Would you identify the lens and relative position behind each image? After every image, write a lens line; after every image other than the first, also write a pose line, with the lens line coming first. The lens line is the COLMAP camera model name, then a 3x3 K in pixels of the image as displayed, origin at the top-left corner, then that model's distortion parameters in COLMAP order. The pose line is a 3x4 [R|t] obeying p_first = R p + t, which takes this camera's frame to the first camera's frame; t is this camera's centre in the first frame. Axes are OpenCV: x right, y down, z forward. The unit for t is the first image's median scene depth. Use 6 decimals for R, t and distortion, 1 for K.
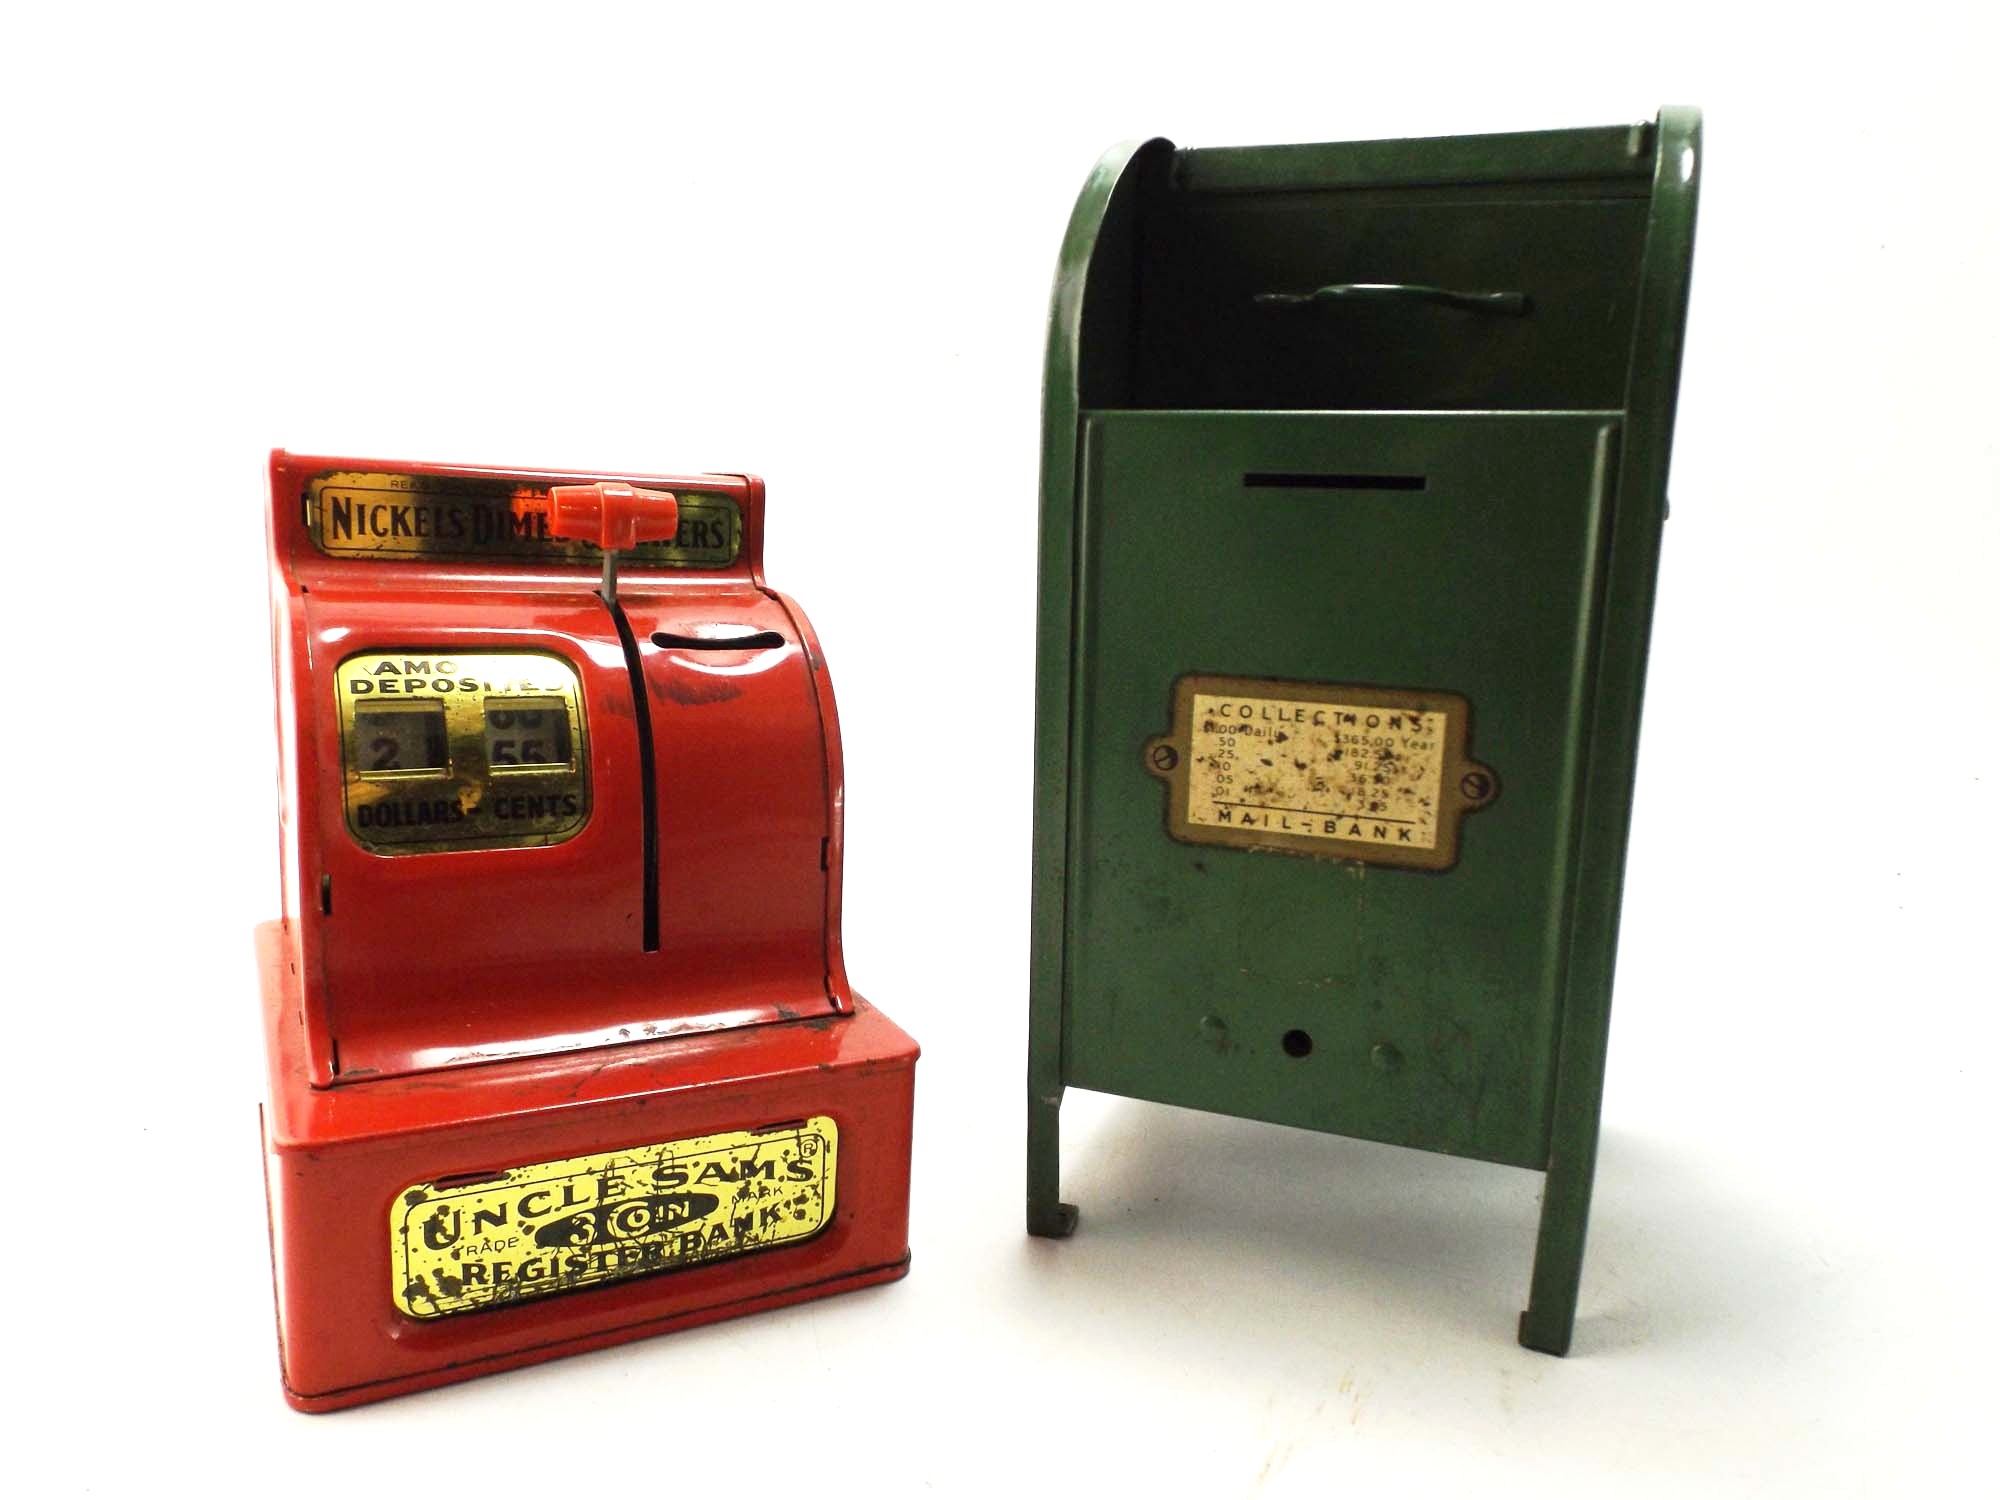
lens RADIAL K [[1390.3, 0, 998.5], [0, 1390.3, 758.0], [0, 0, 1]] dist [0.026112, -0.026022]
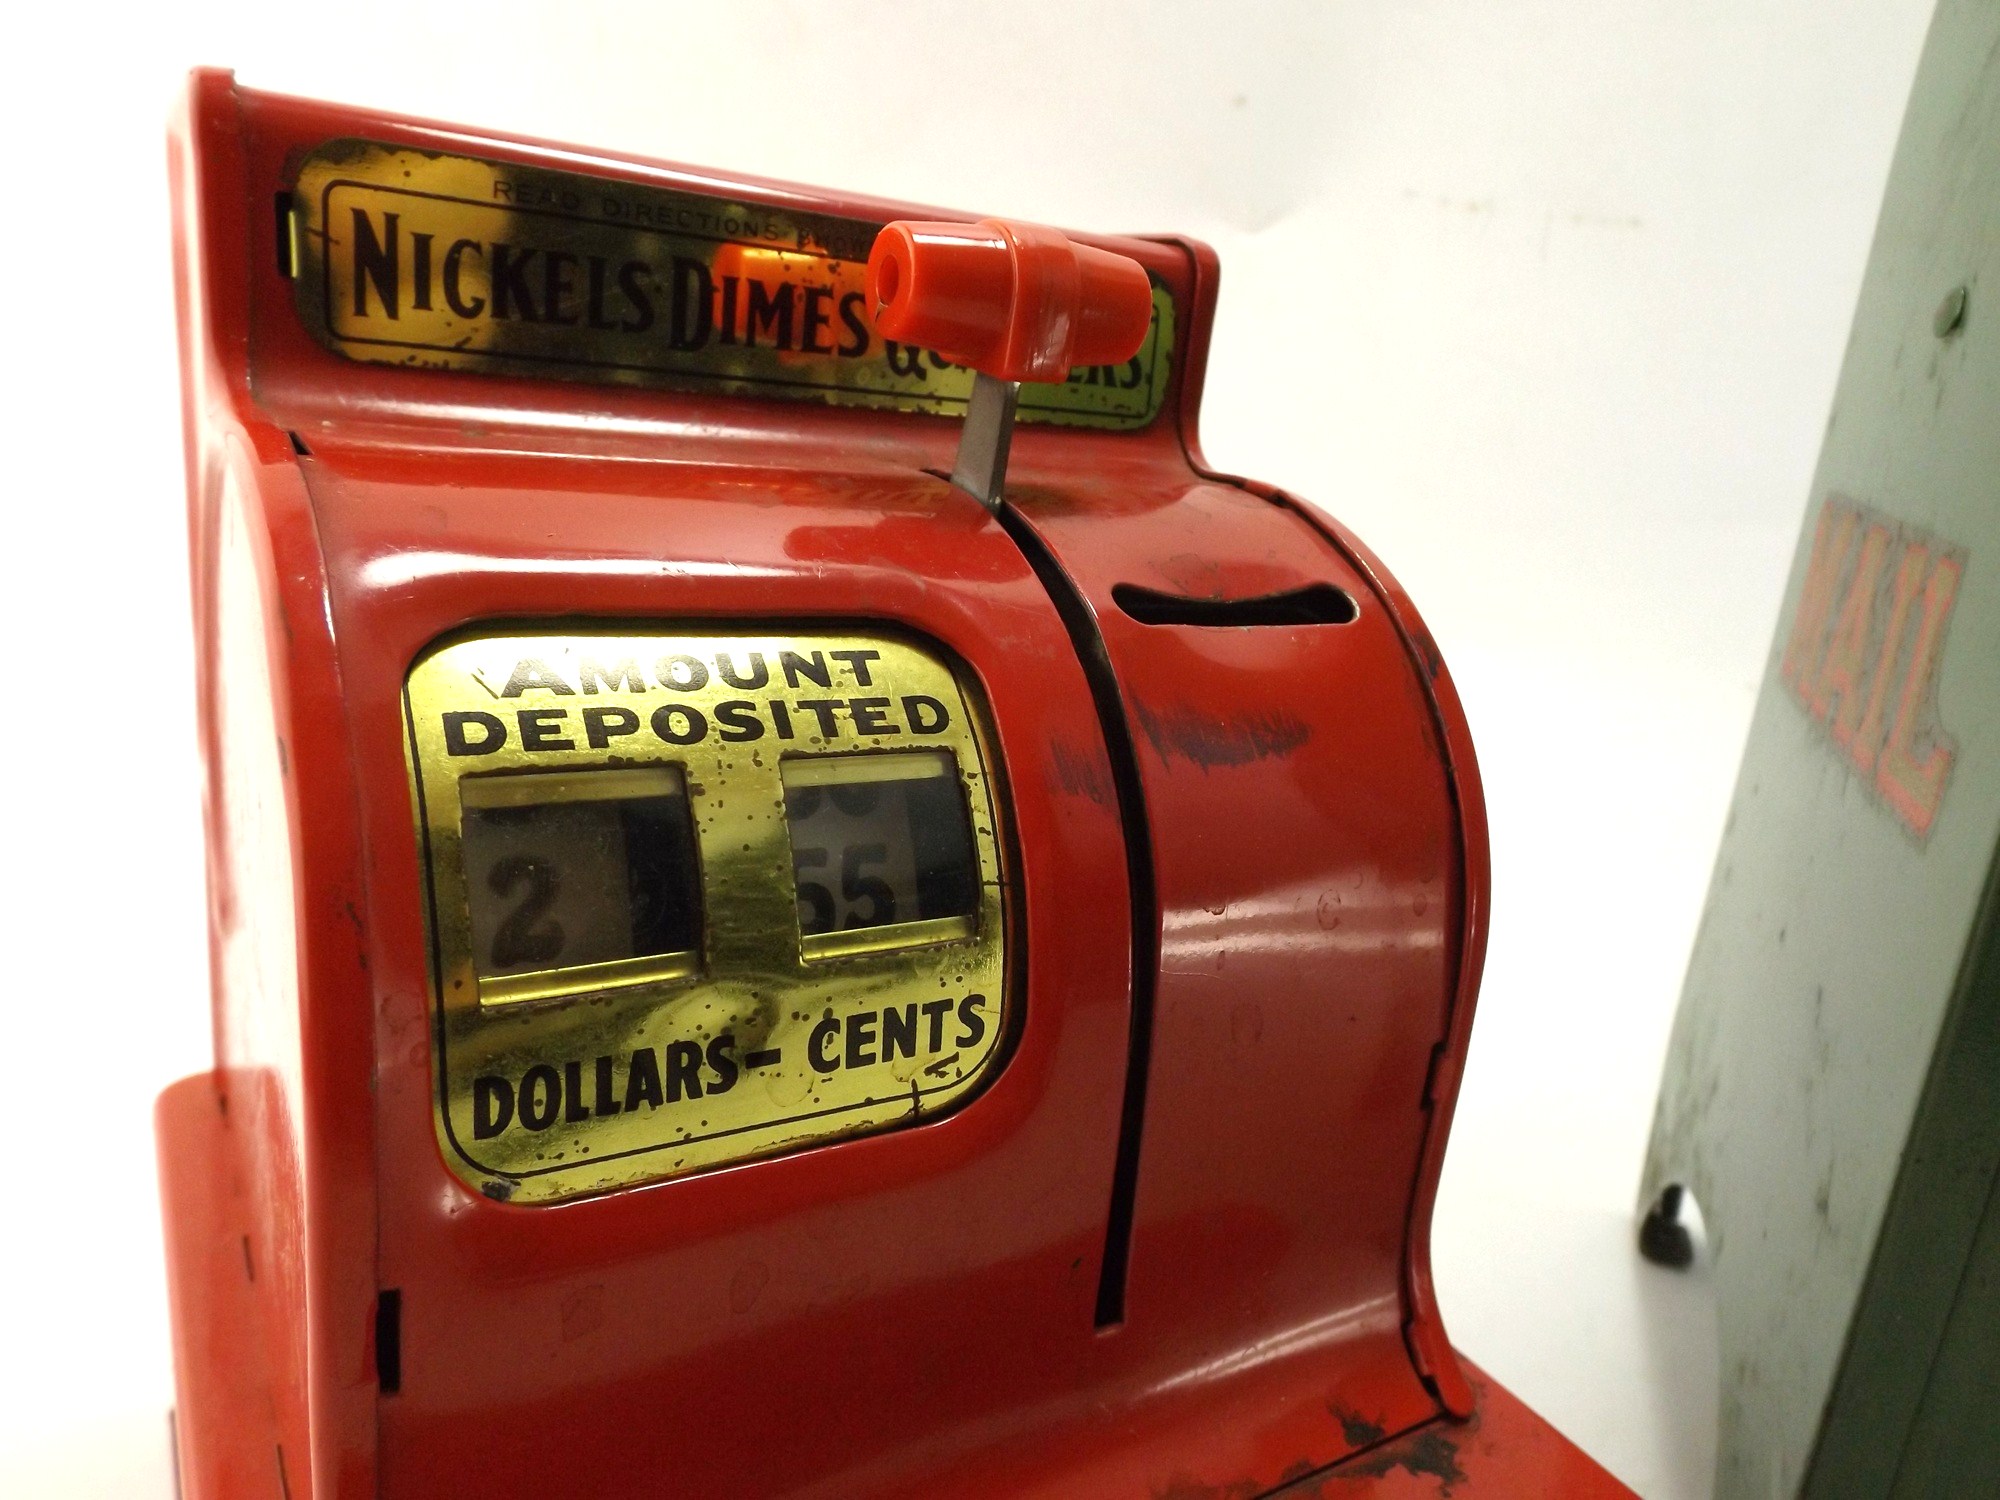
lens RADIAL K [[1390.3, 0, 1005.6], [0, 1390.3, 745.4], [0, 0, 1]] dist [0.026112, -0.026022]
pose [[0.996853, 0.042108, 0.067158, -0.337107], [-0.048549, 0.994065, 0.097357, -0.088188], [-0.062660, -0.100311, 0.992981, 0.621533]]
